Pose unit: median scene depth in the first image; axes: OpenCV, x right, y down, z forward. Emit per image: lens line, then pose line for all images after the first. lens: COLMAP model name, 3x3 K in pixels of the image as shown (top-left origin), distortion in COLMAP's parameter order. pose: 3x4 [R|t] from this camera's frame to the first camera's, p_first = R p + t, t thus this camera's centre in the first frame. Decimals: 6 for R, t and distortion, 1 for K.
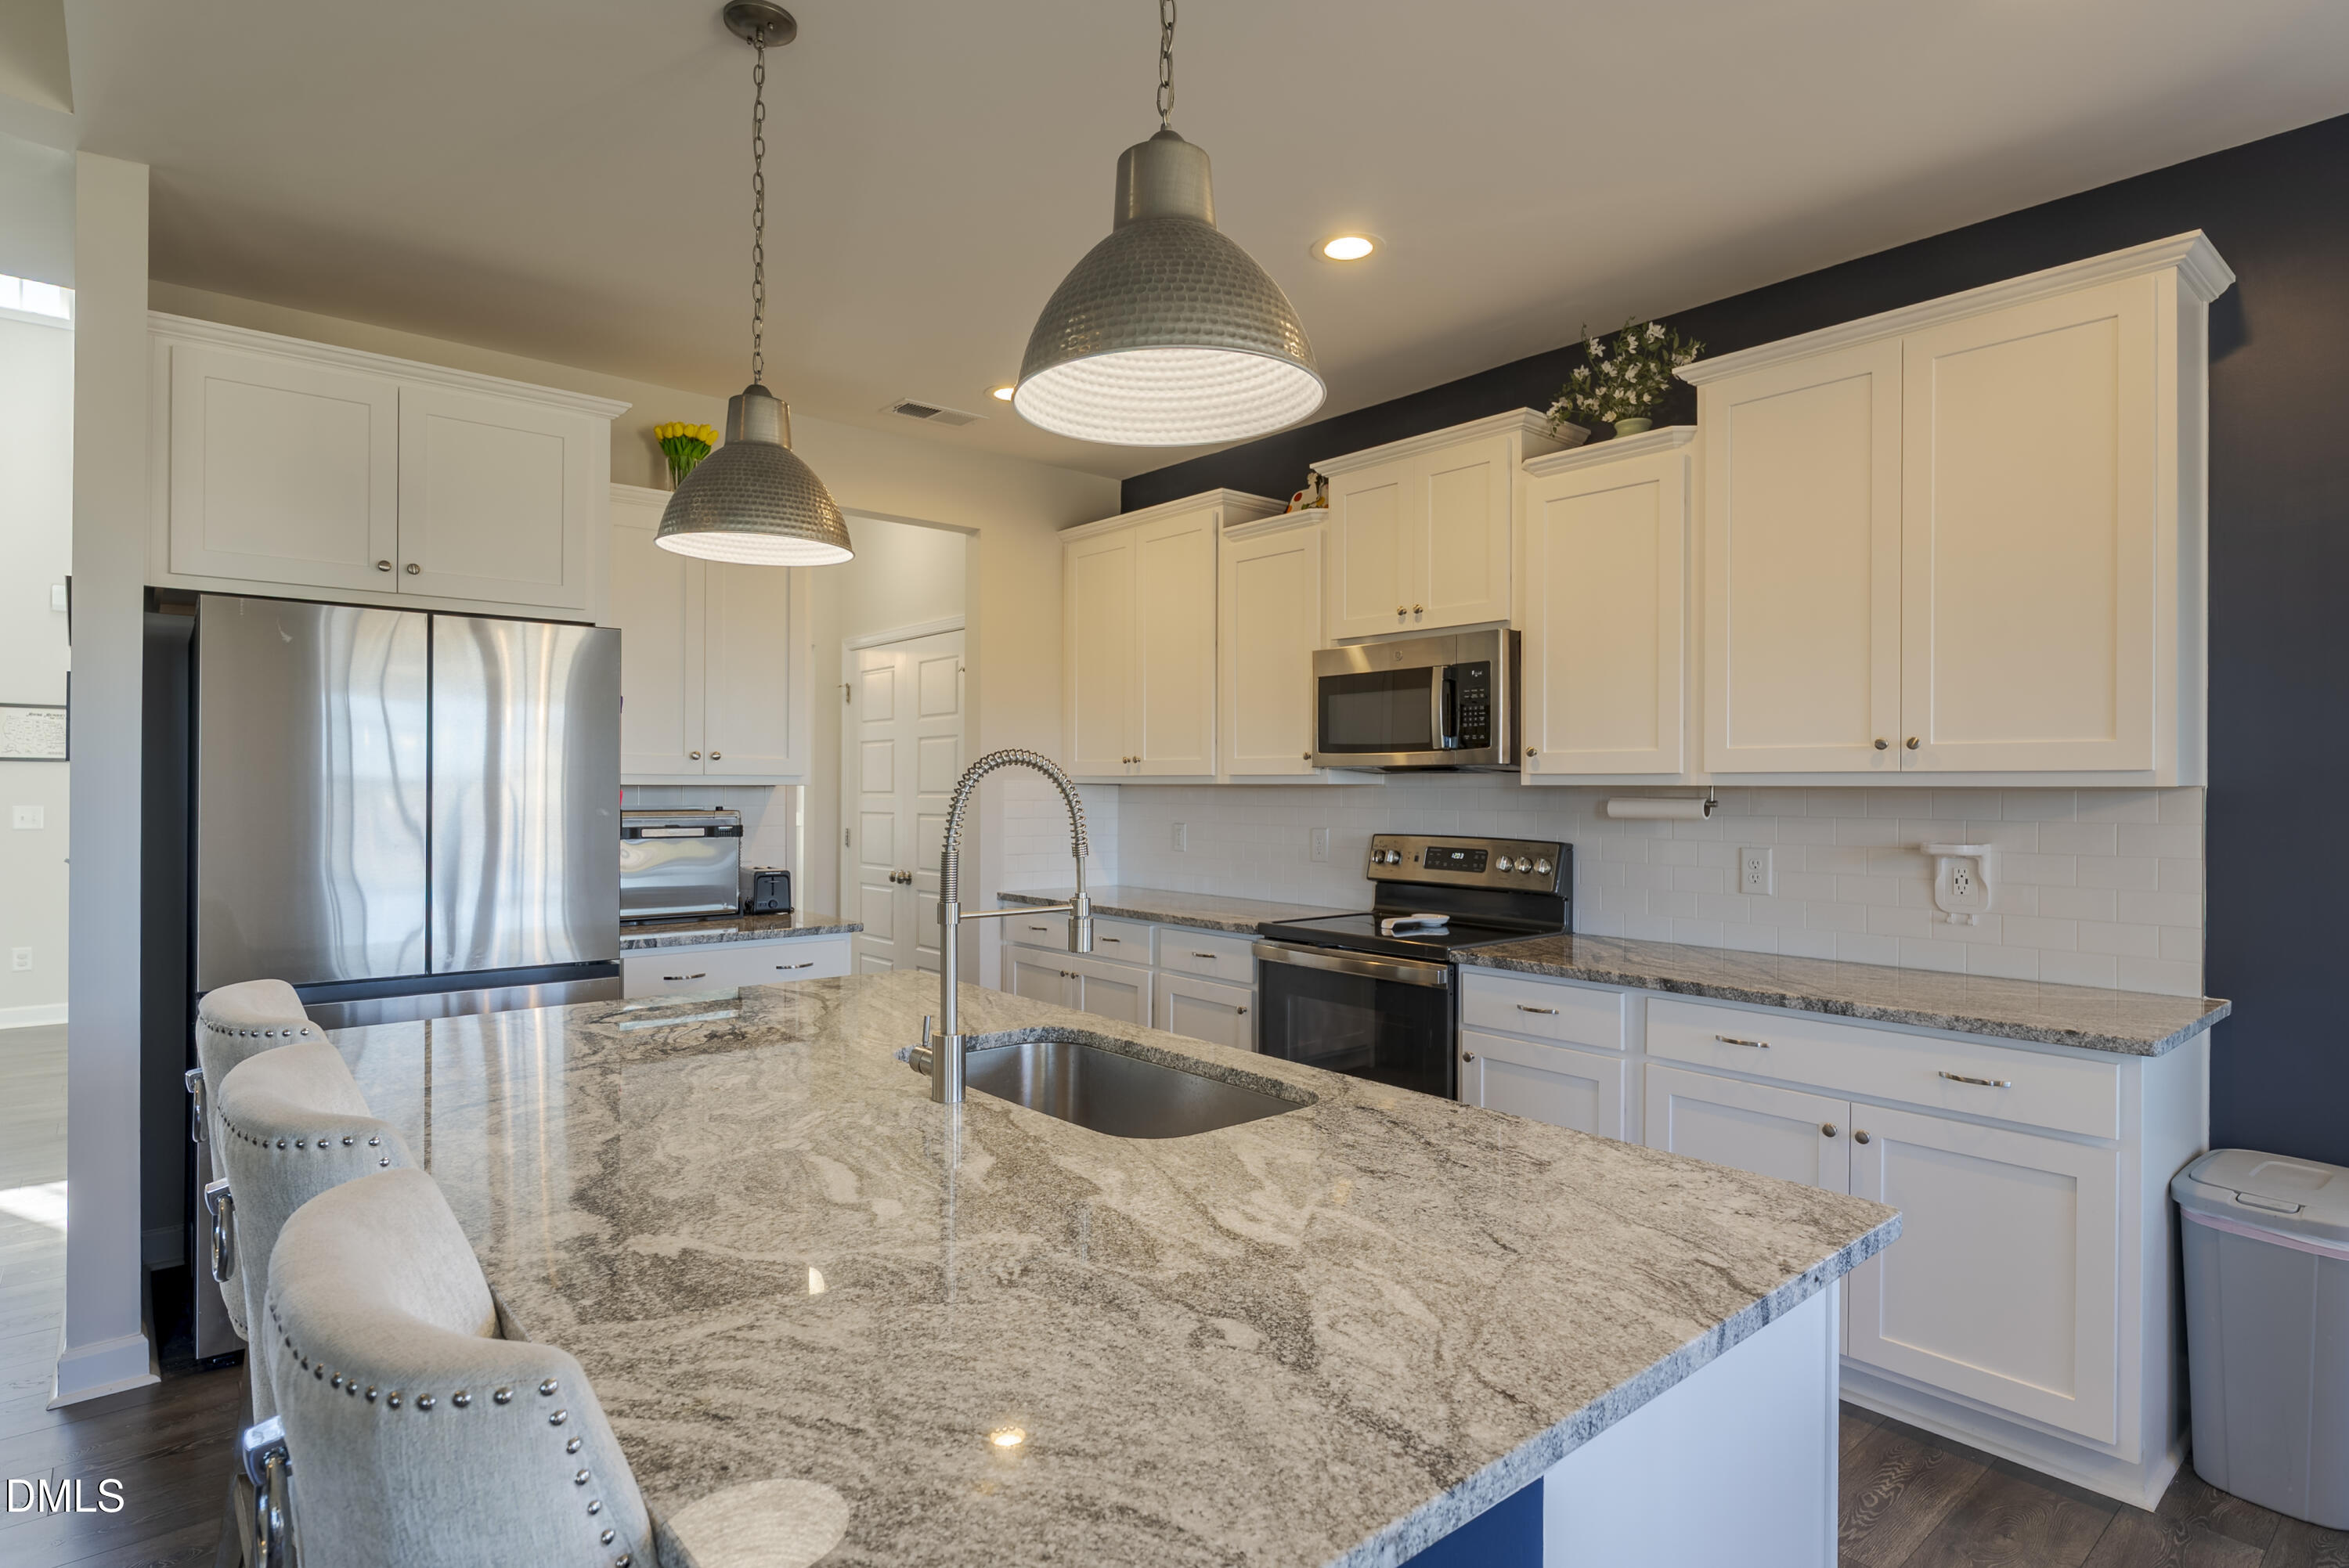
lens RADIAL K [[1216.4, 0, 1174.5], [0, 1216.4, 784.0], [0, 0, 1]] dist [-0.001278, -0.000672]
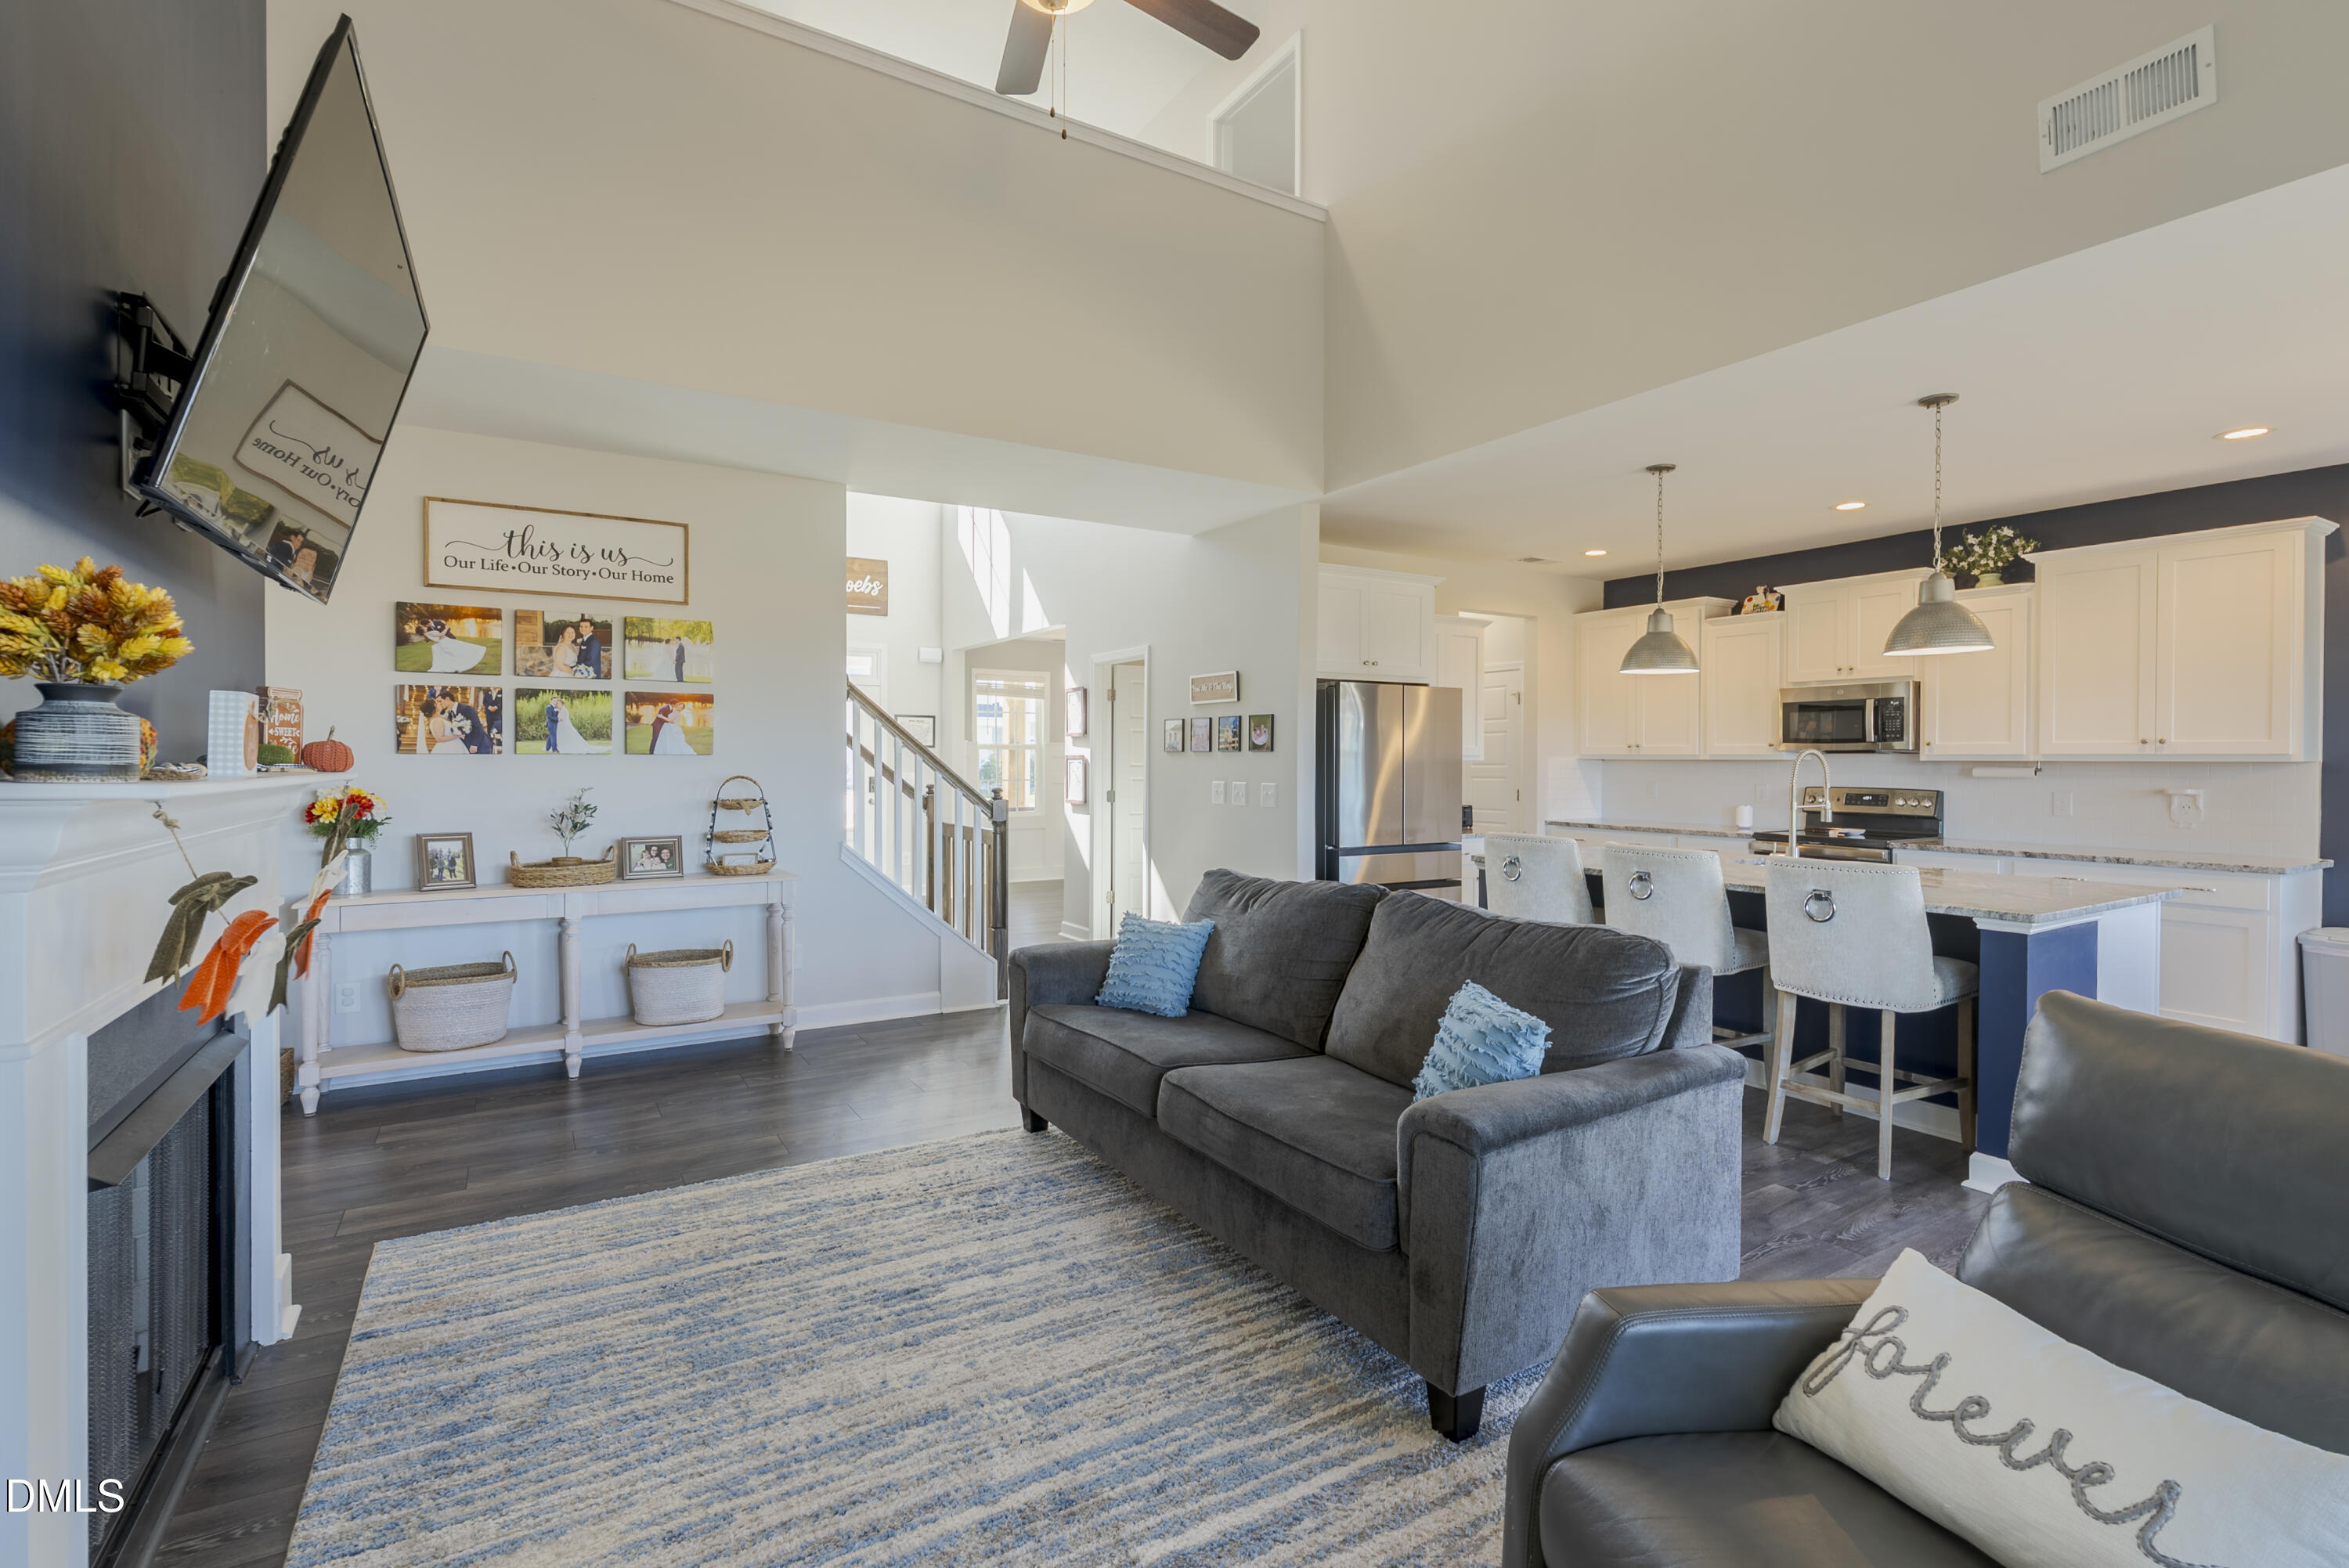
lens RADIAL K [[1018.5, 0, 1181.3], [0, 1018.5, 765.9], [0, 0, 1]] dist [-0.002095, -0.000036]
pose [[0.983051, -0.000356, -0.183331, -0.630183], [0.002122, 0.999953, 0.009438, -0.008899], [0.183319, -0.009667, 0.983006, -0.889791]]
